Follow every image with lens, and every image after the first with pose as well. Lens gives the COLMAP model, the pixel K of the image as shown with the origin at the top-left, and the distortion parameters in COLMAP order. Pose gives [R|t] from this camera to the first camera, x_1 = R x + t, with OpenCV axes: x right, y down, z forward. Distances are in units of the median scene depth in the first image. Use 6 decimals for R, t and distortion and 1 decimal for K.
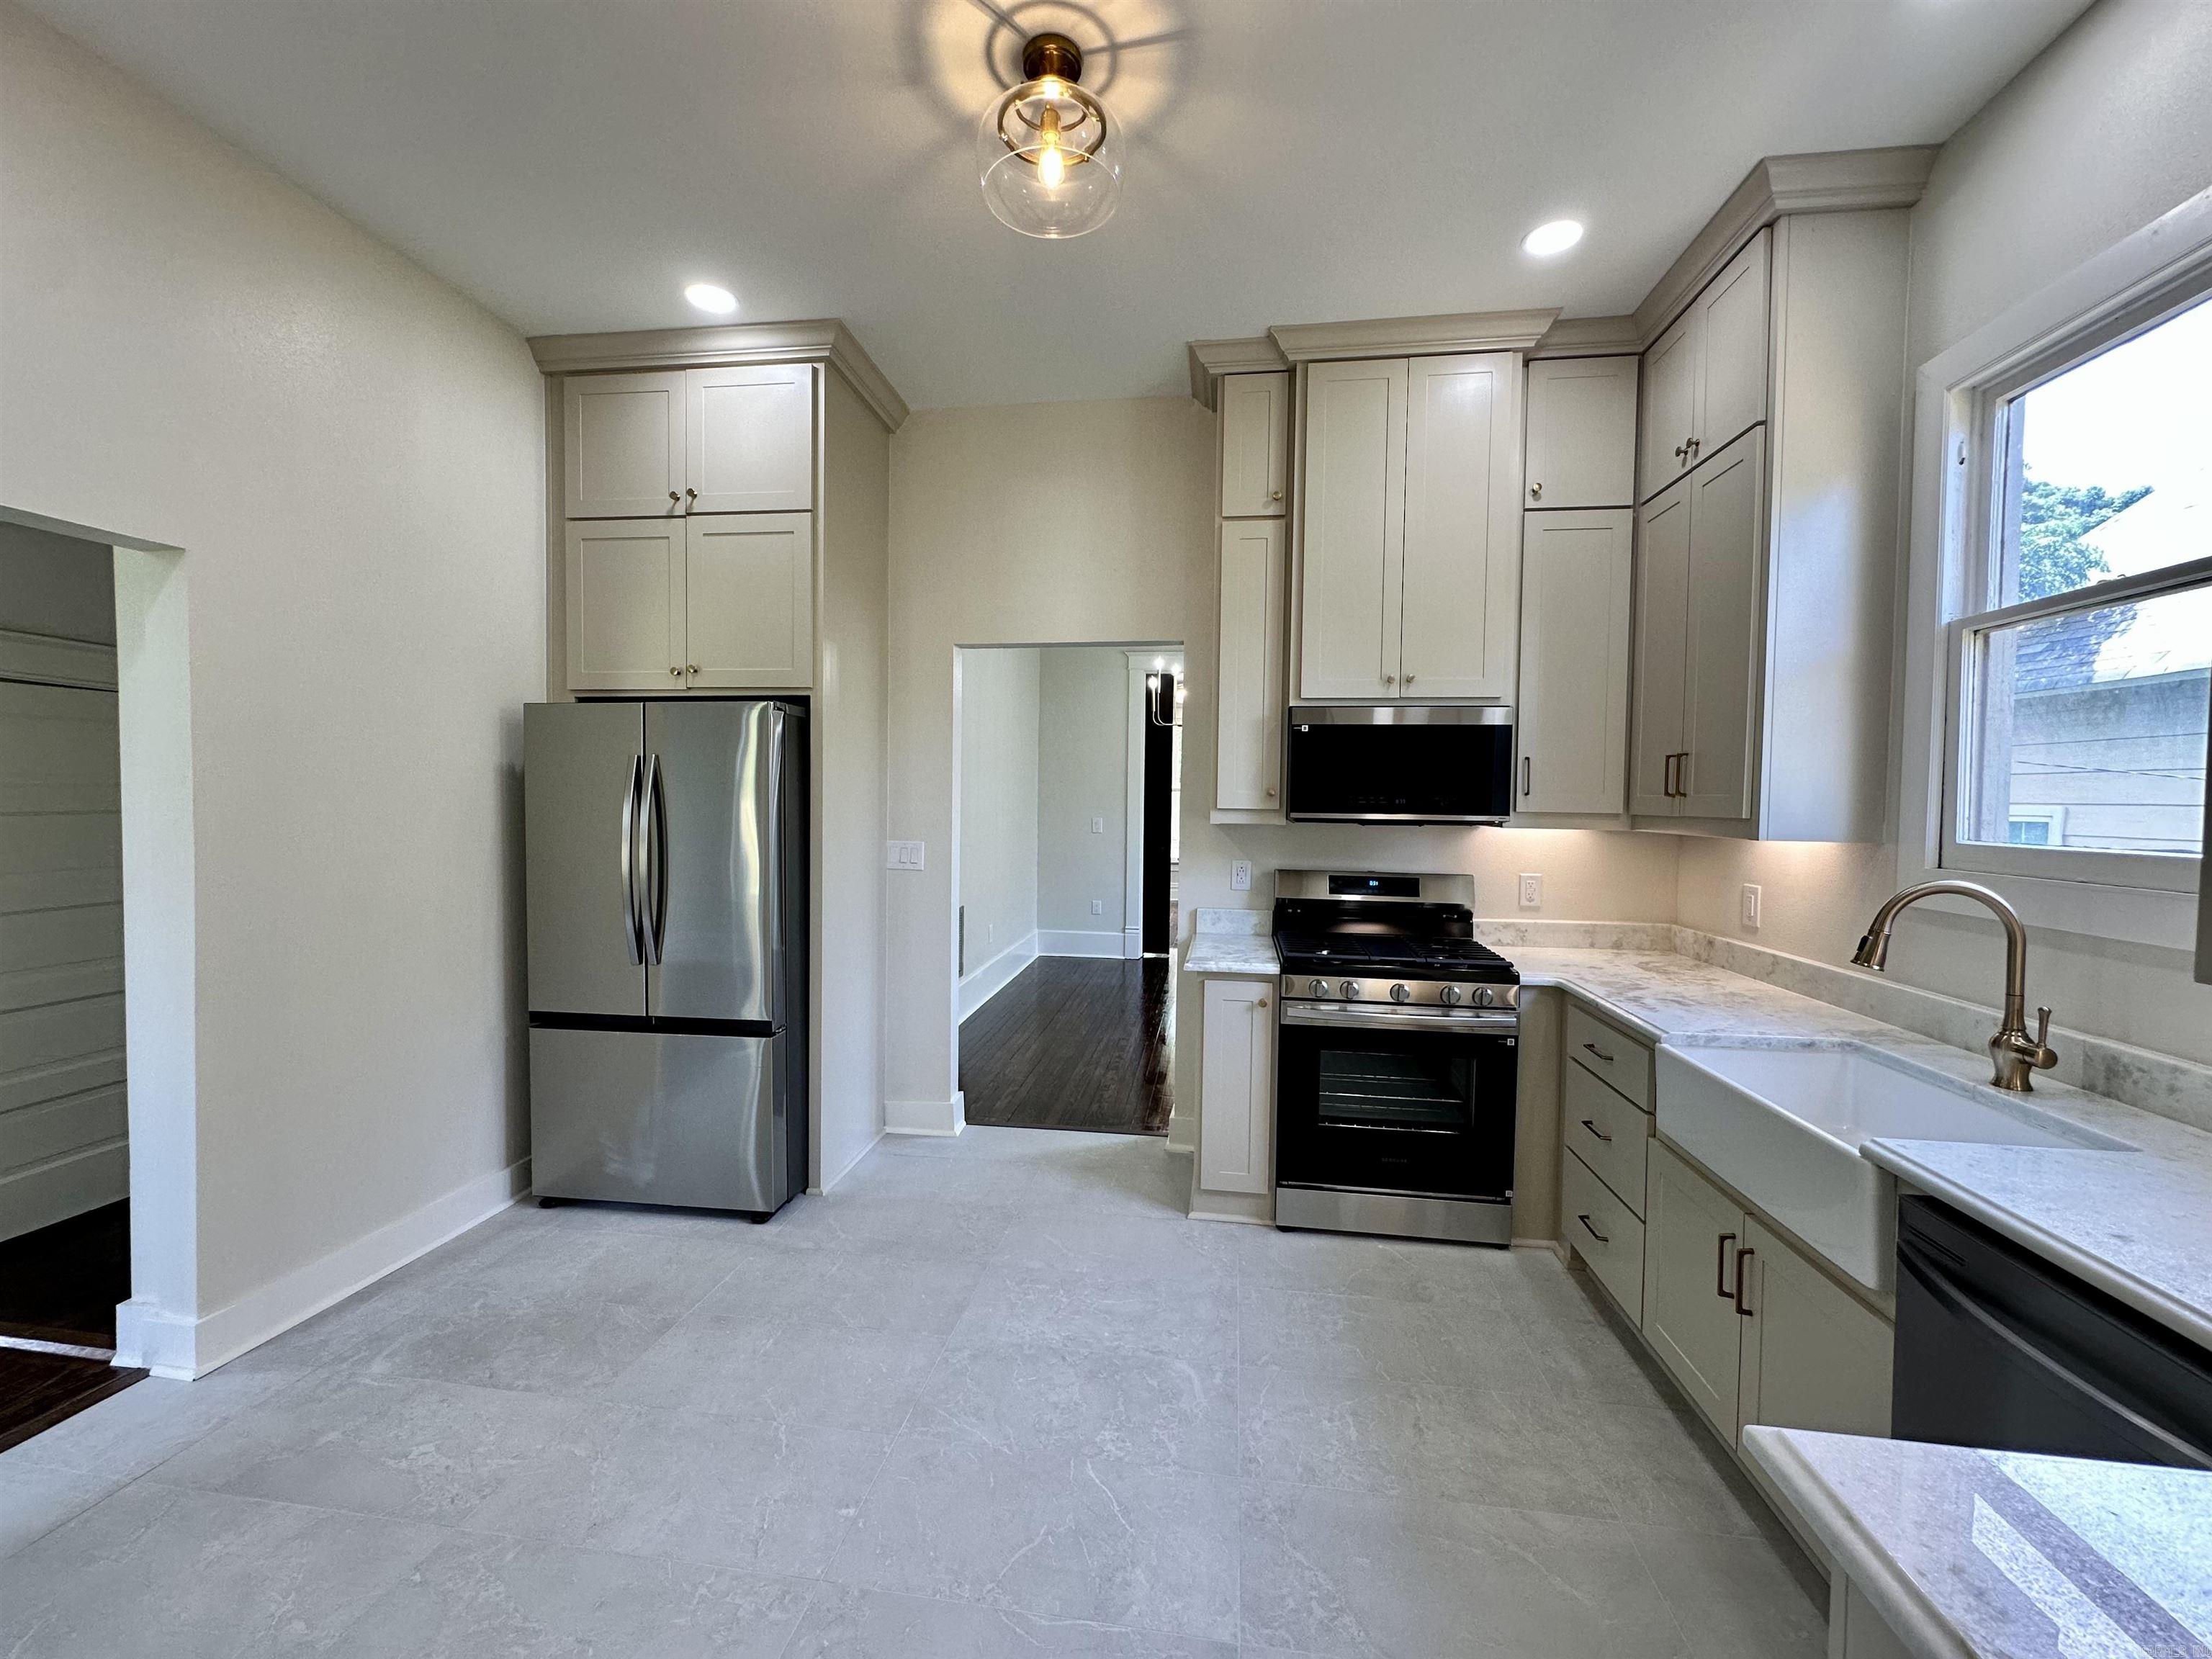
lens RADIAL K [[884.9, 0, 1106.0], [0, 884.9, 829.5], [0, 0, 1]] dist [-0.005035, 0.000722]
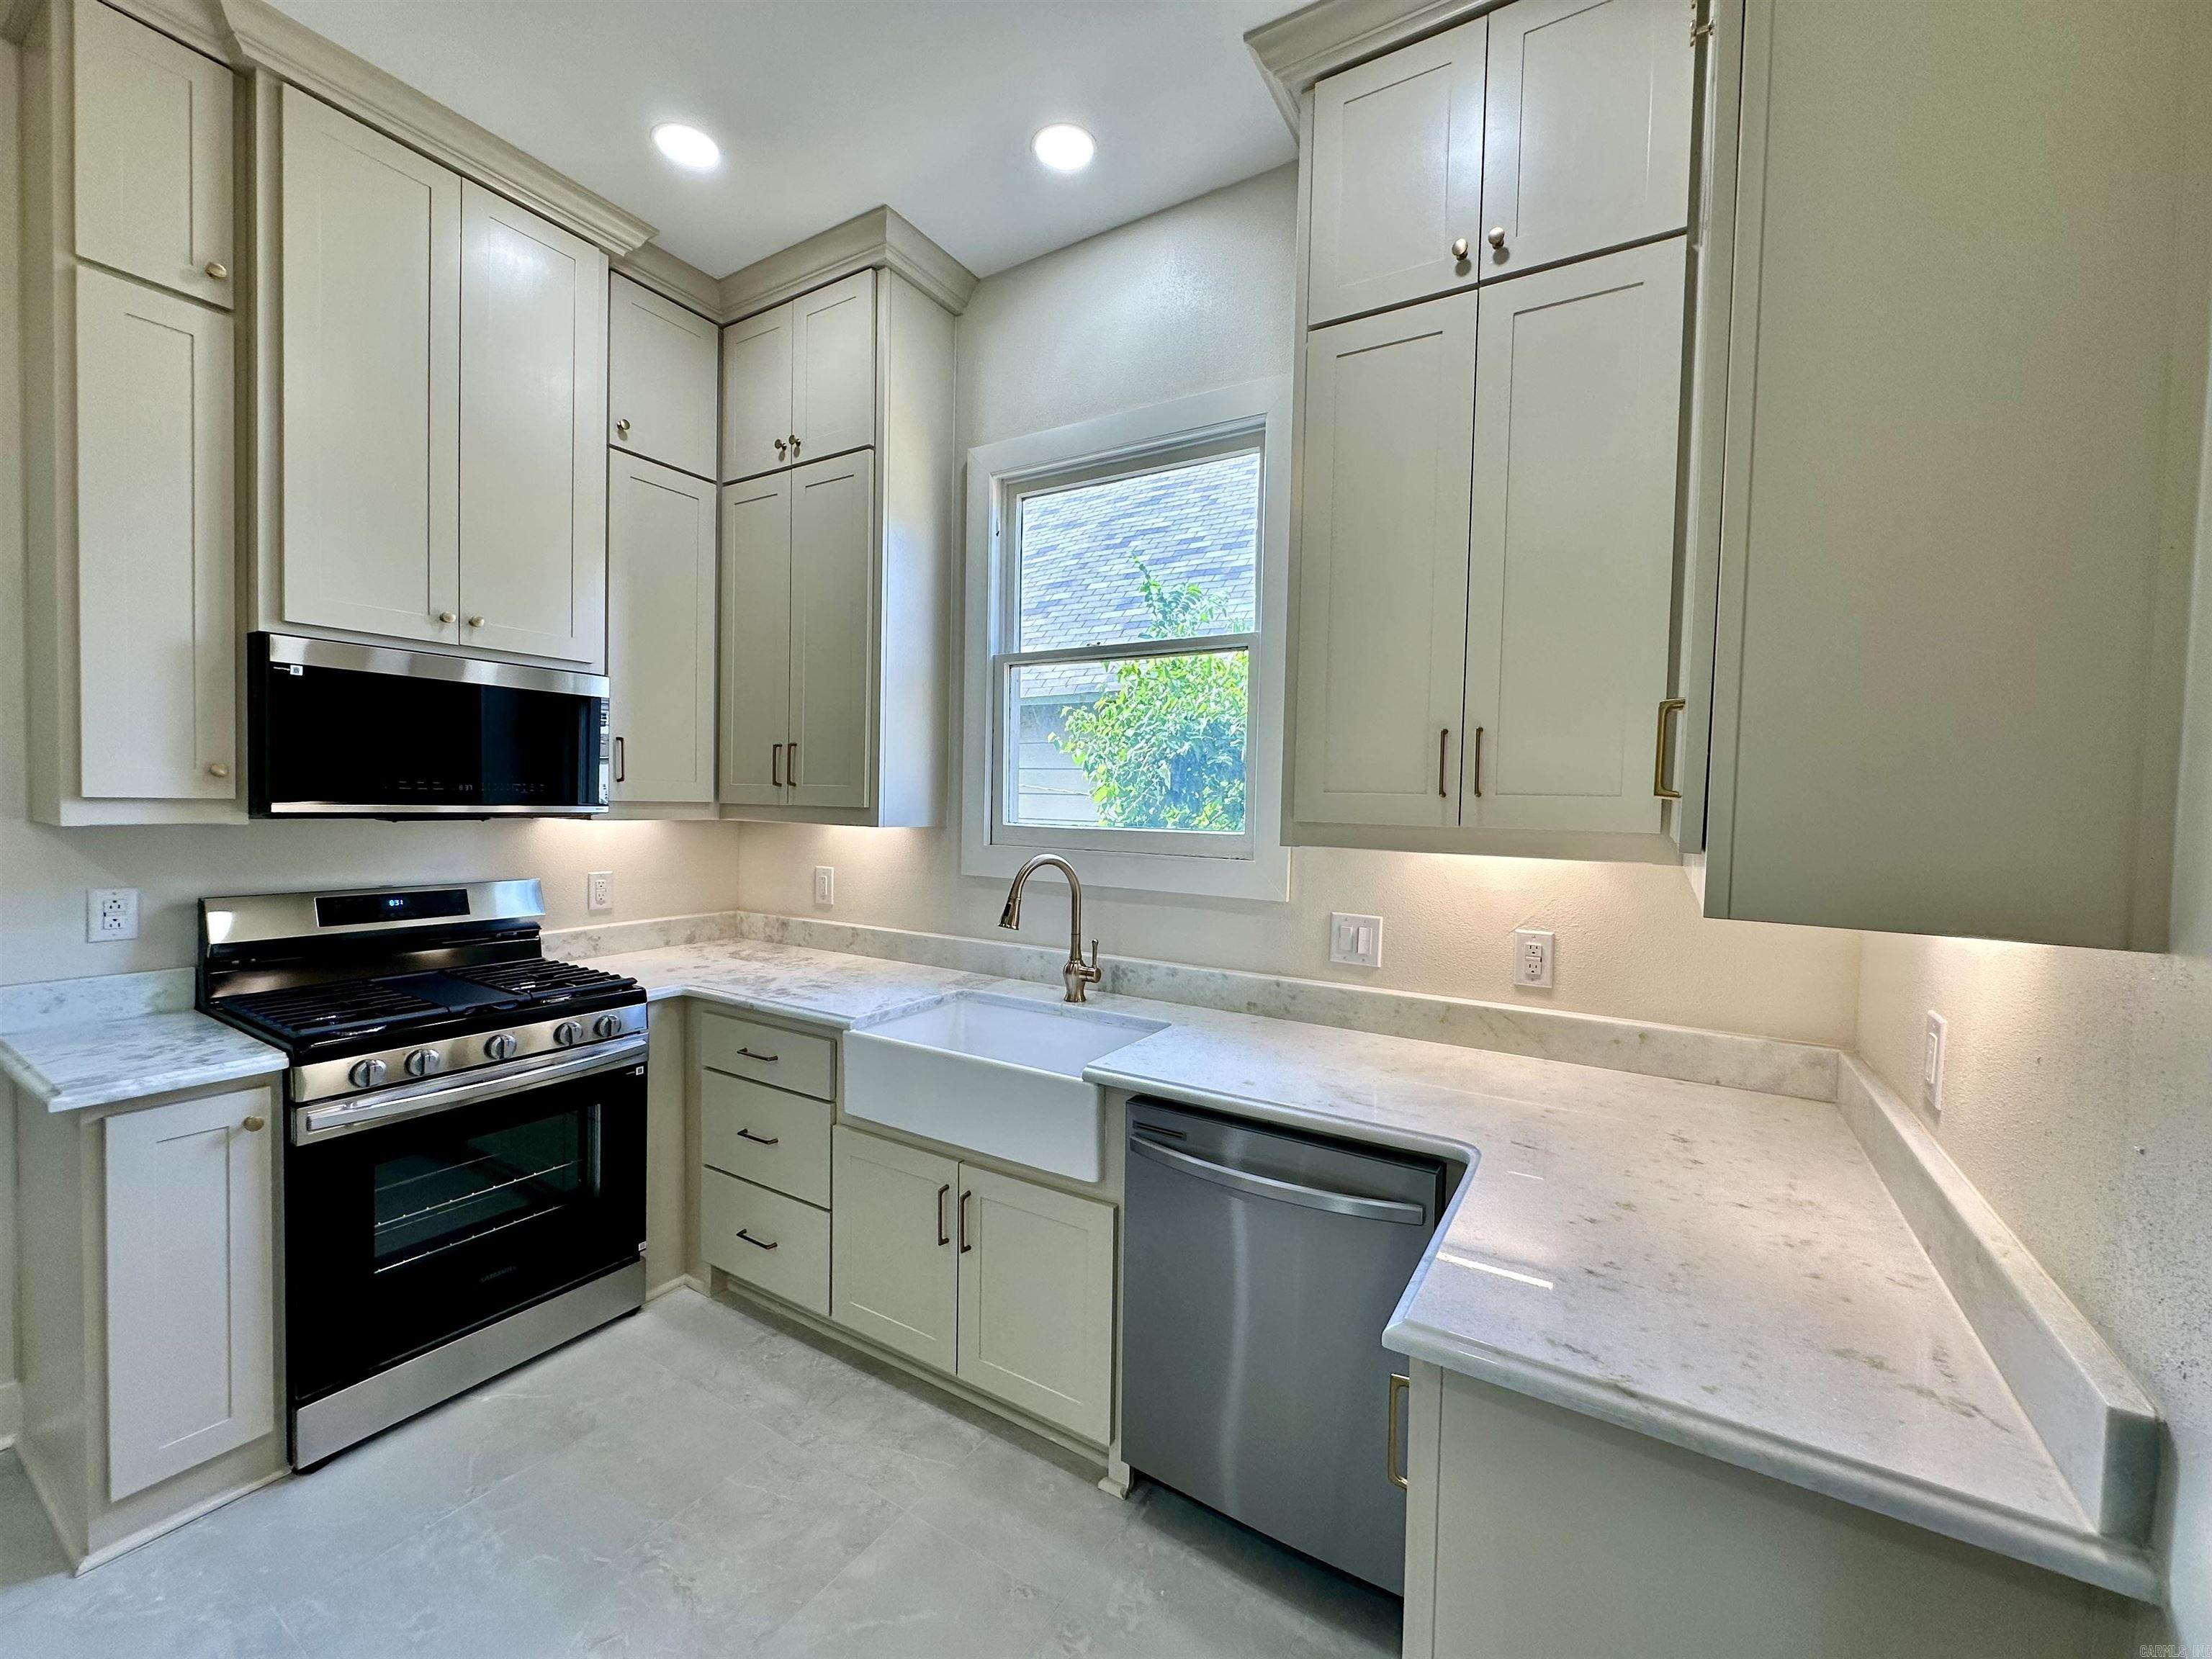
lens RADIAL K [[884.9, 0, 1106.0], [0, 884.9, 829.5], [0, 0, 1]] dist [-0.005035, 0.000722]
pose [[0.398813, -0.034922, 0.916367, -0.136828], [0.016727, 0.999385, 0.030806, -0.011782], [-0.916880, 0.003043, 0.399152, 0.242269]]
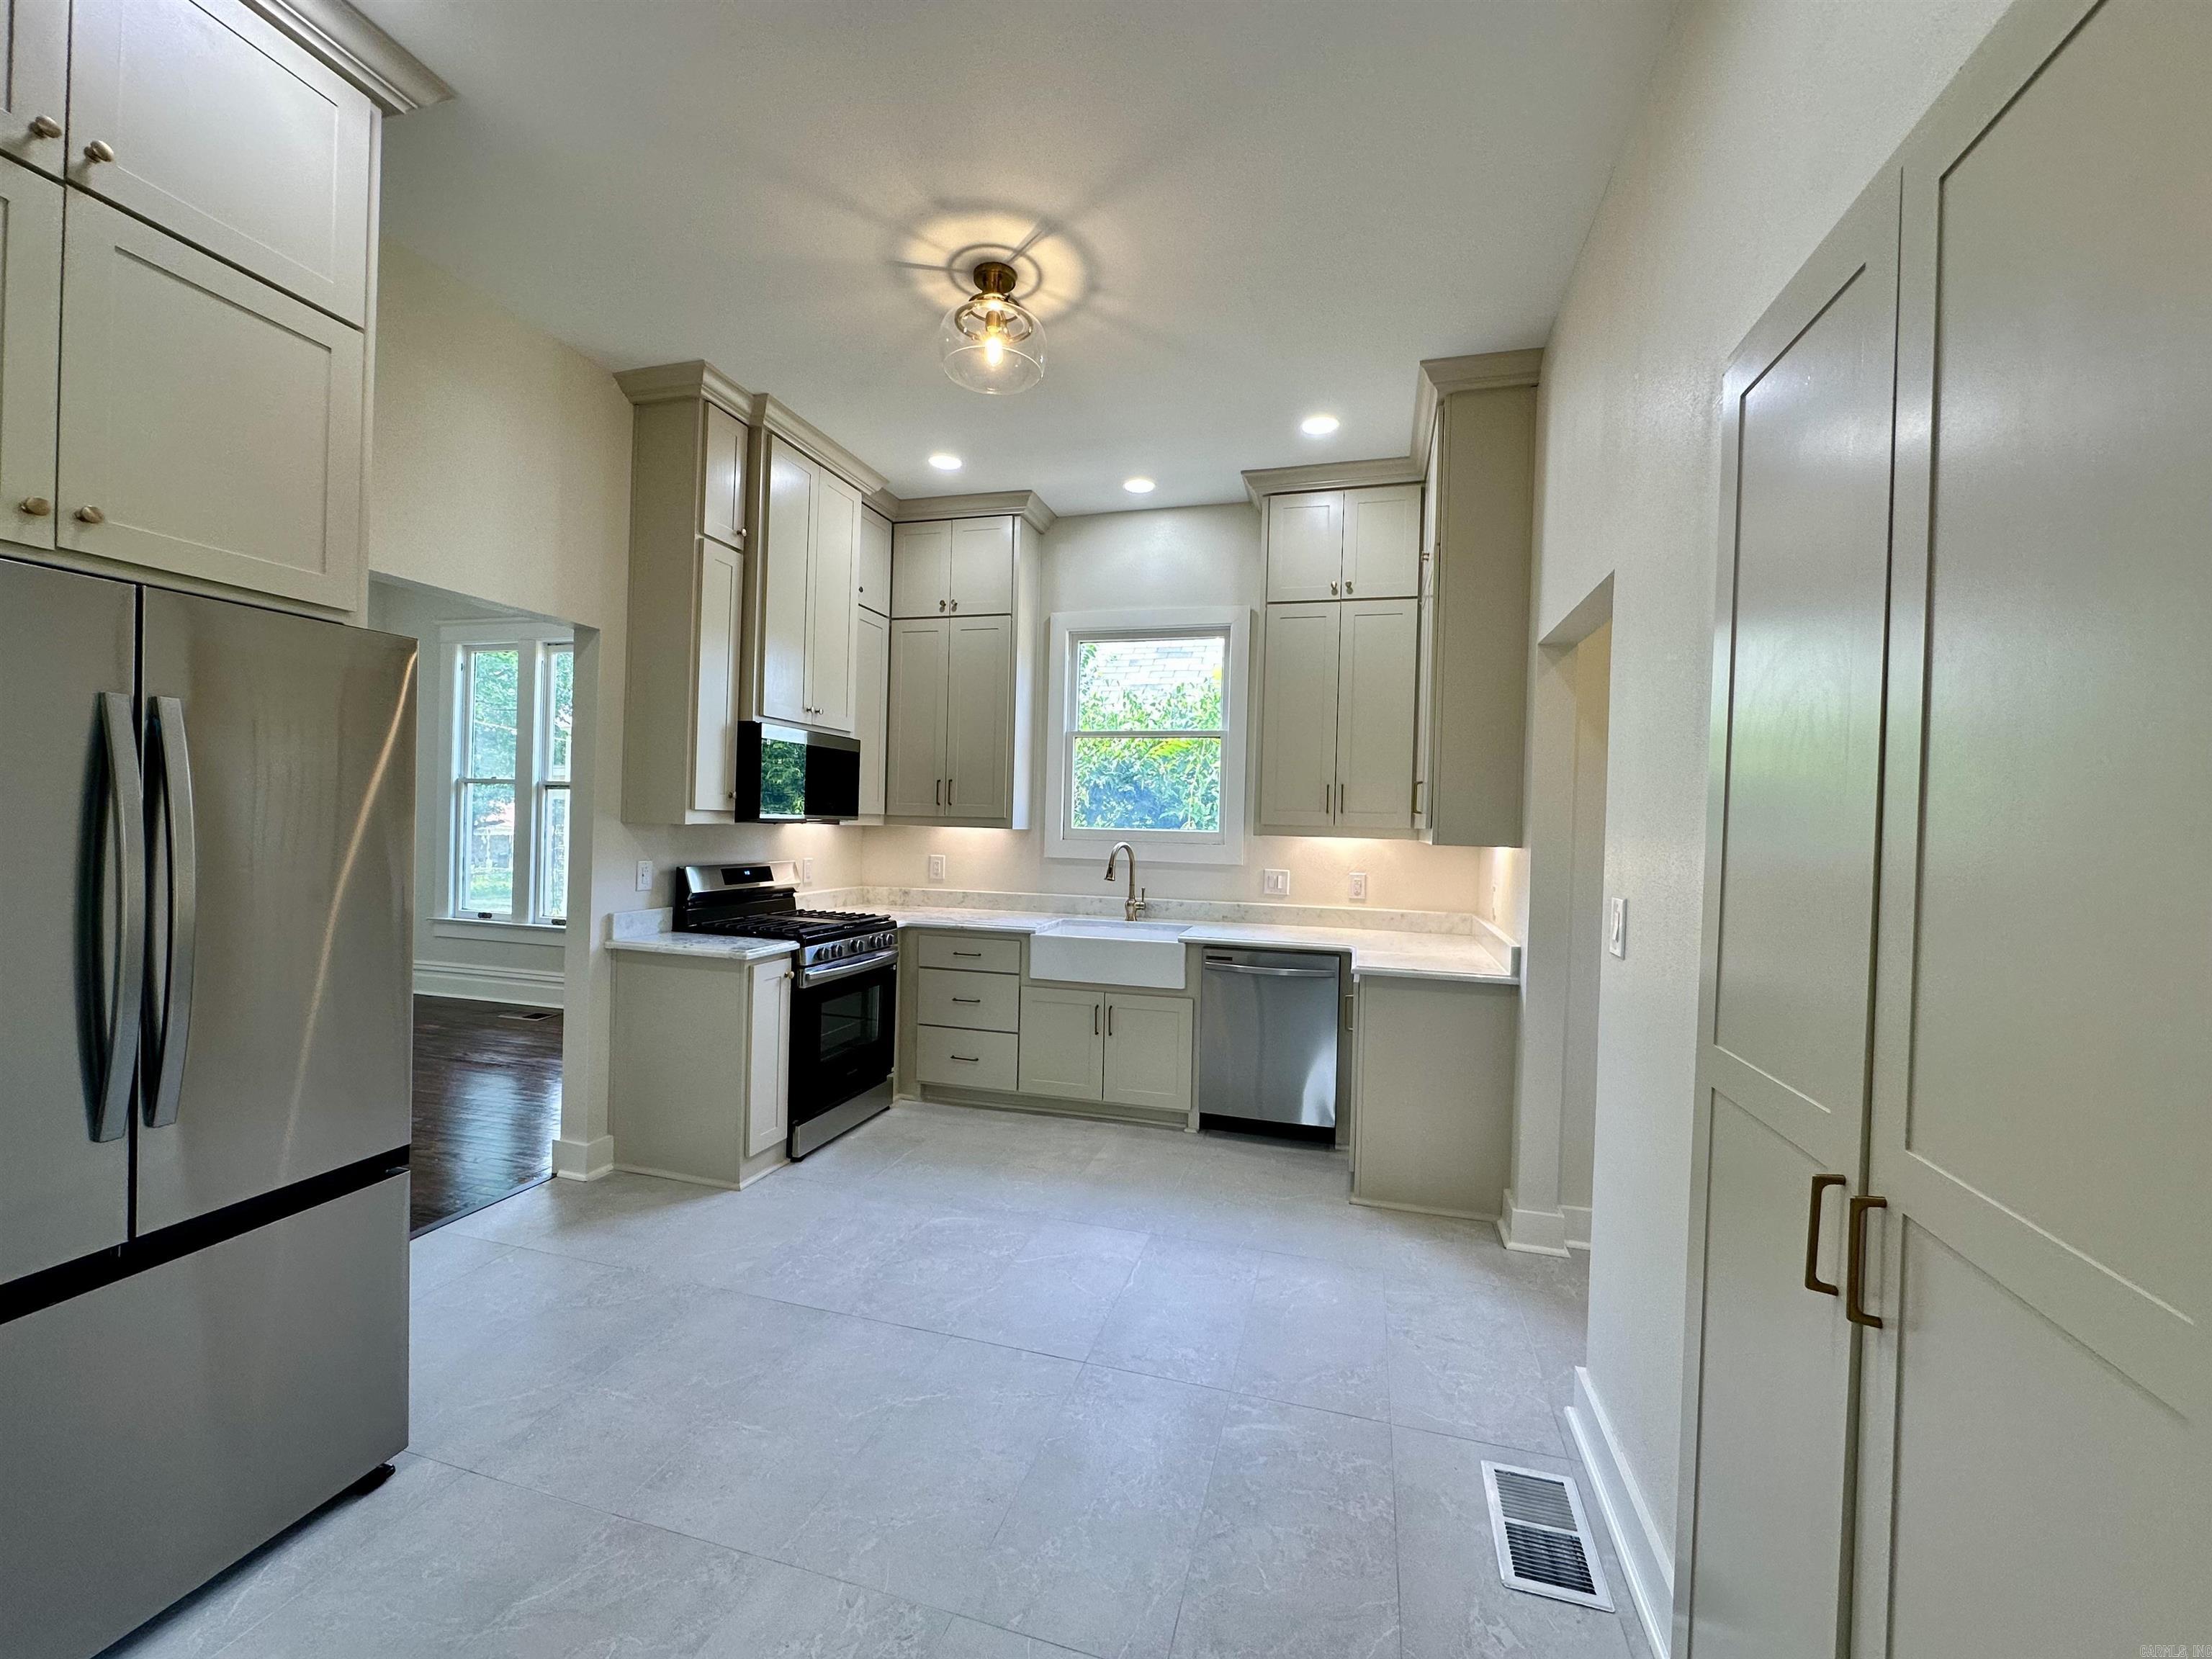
lens RADIAL K [[884.9, 0, 1106.0], [0, 884.9, 829.5], [0, 0, 1]] dist [-0.005035, 0.000722]
pose [[0.138343, -0.017661, 0.990227, -0.966005], [0.012398, 0.999794, 0.016100, -0.012475], [-0.990307, 0.010049, 0.138533, 0.432403]]
